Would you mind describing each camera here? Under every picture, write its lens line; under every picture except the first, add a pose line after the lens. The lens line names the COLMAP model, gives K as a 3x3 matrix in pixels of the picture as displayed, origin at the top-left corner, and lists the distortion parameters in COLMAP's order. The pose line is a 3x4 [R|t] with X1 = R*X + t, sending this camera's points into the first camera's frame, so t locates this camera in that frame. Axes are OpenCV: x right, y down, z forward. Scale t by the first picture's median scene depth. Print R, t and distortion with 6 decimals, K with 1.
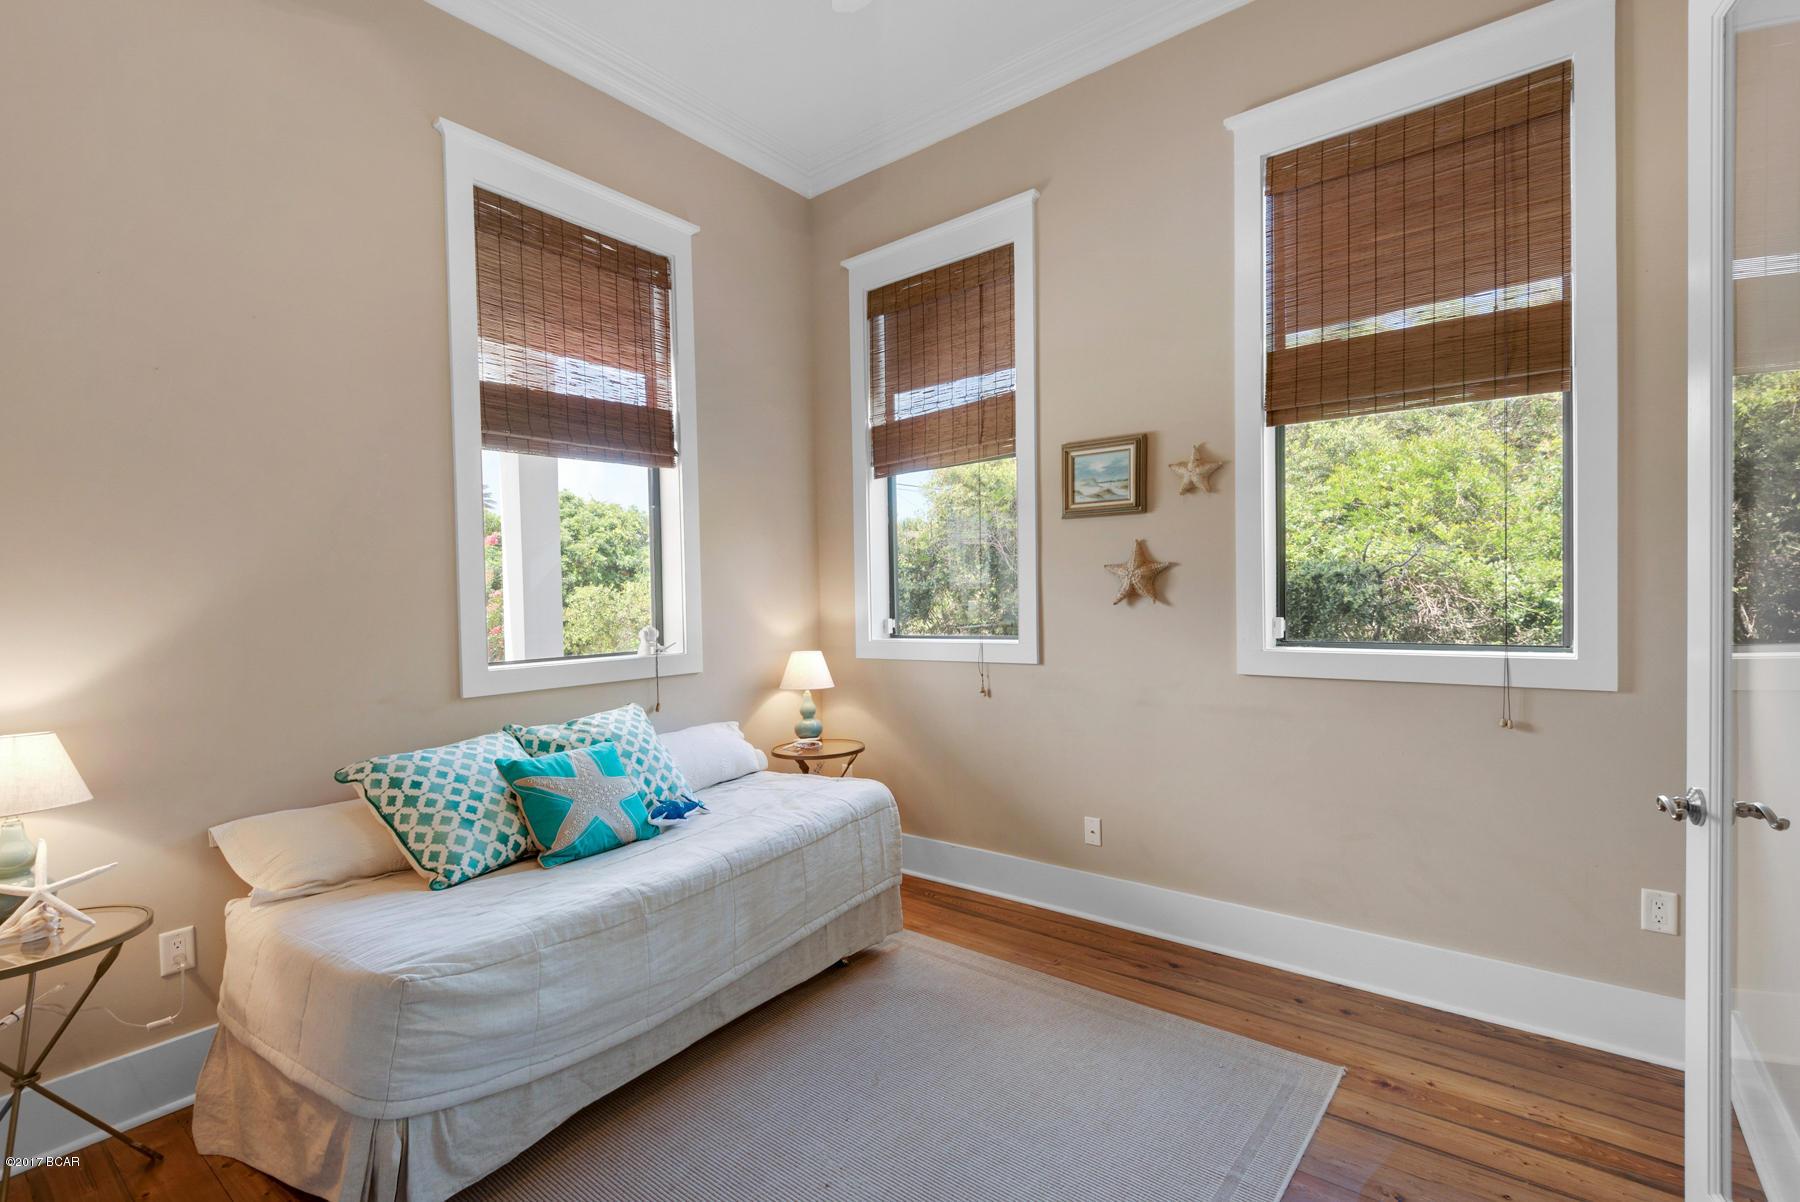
lens RADIAL K [[827.8, 0, 900.4], [0, 827.8, 602.0], [0, 0, 1]] dist [0.029702, -0.011833]
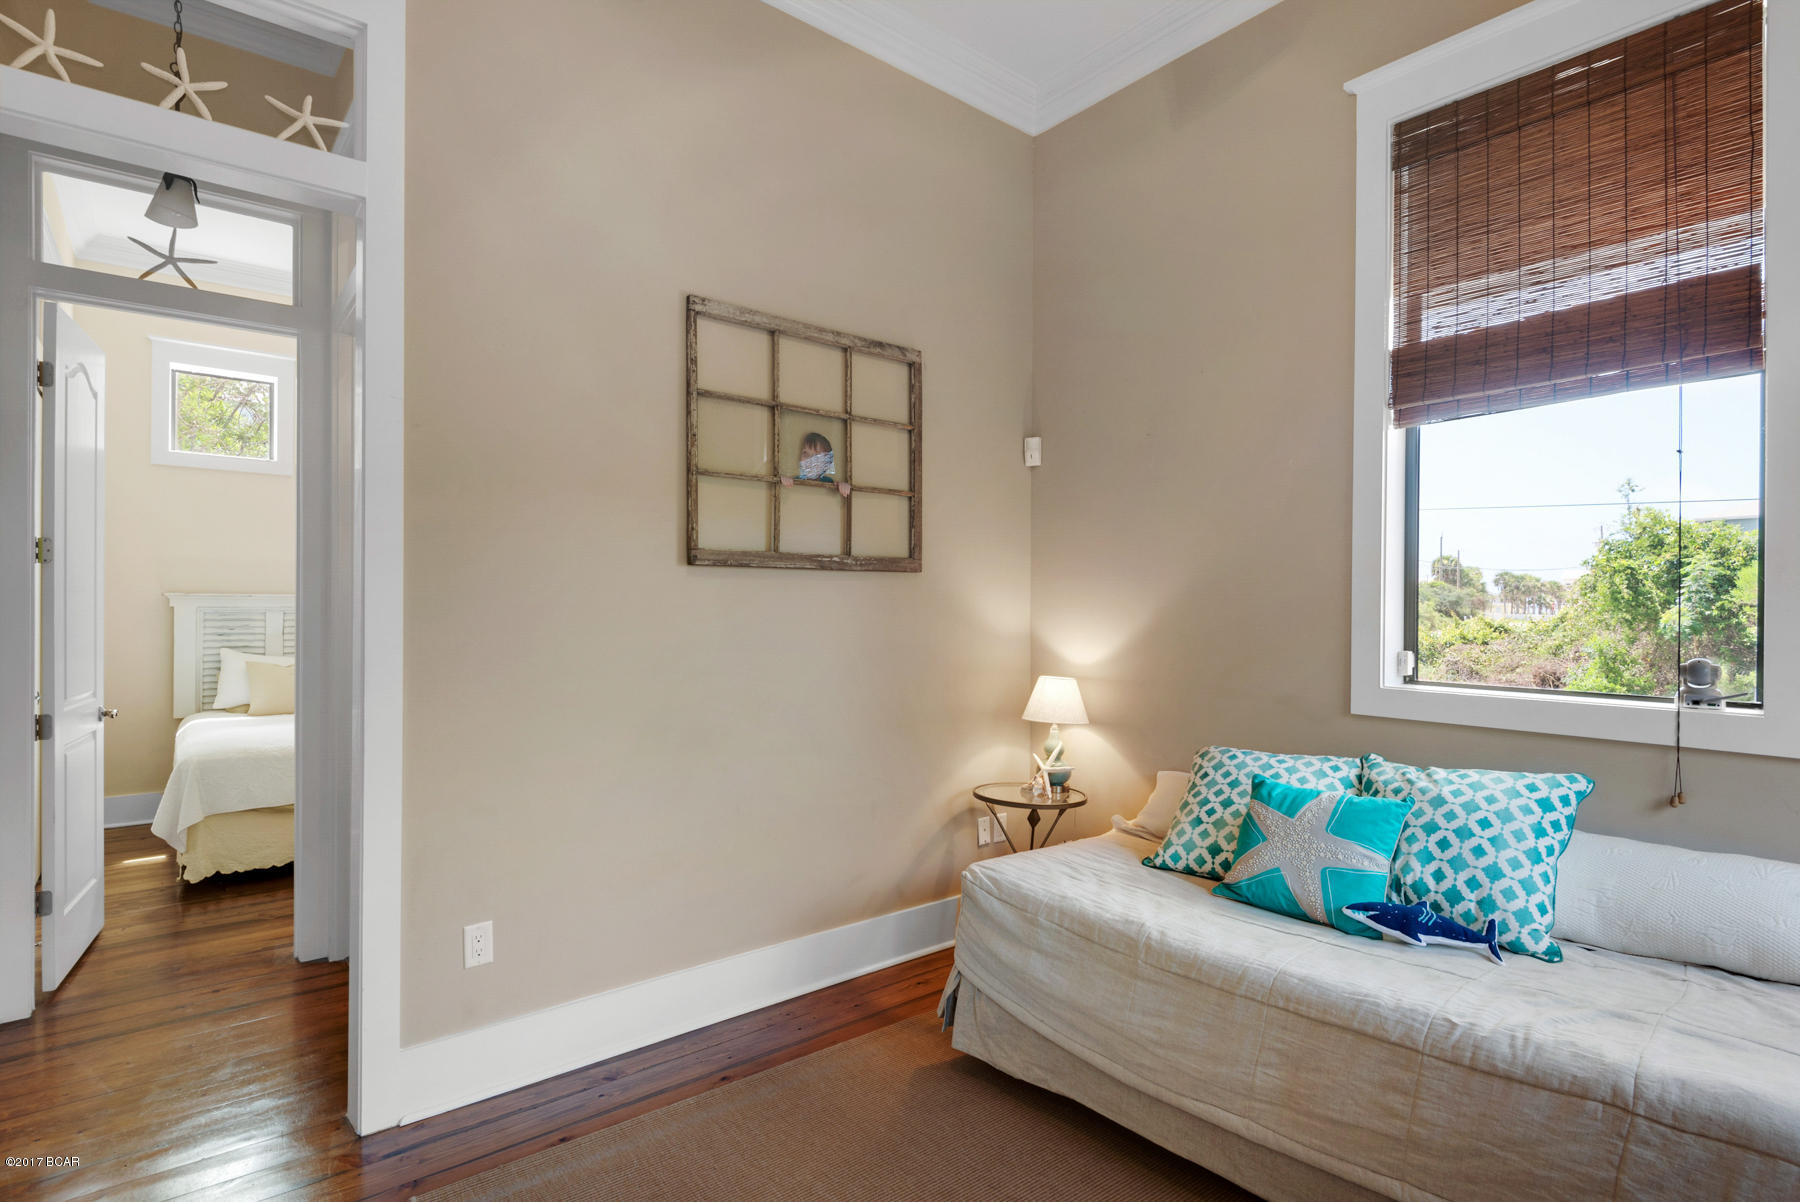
lens RADIAL K [[903.6, 0, 901.3], [0, 903.6, 599.2], [0, 0, 1]] dist [-0.000206, -0.000037]
pose [[-0.230668, 0.016049, -0.972900, 0.604920], [-0.017655, 0.999630, 0.020676, -0.022710], [0.972872, 0.021945, -0.230300, 0.851515]]
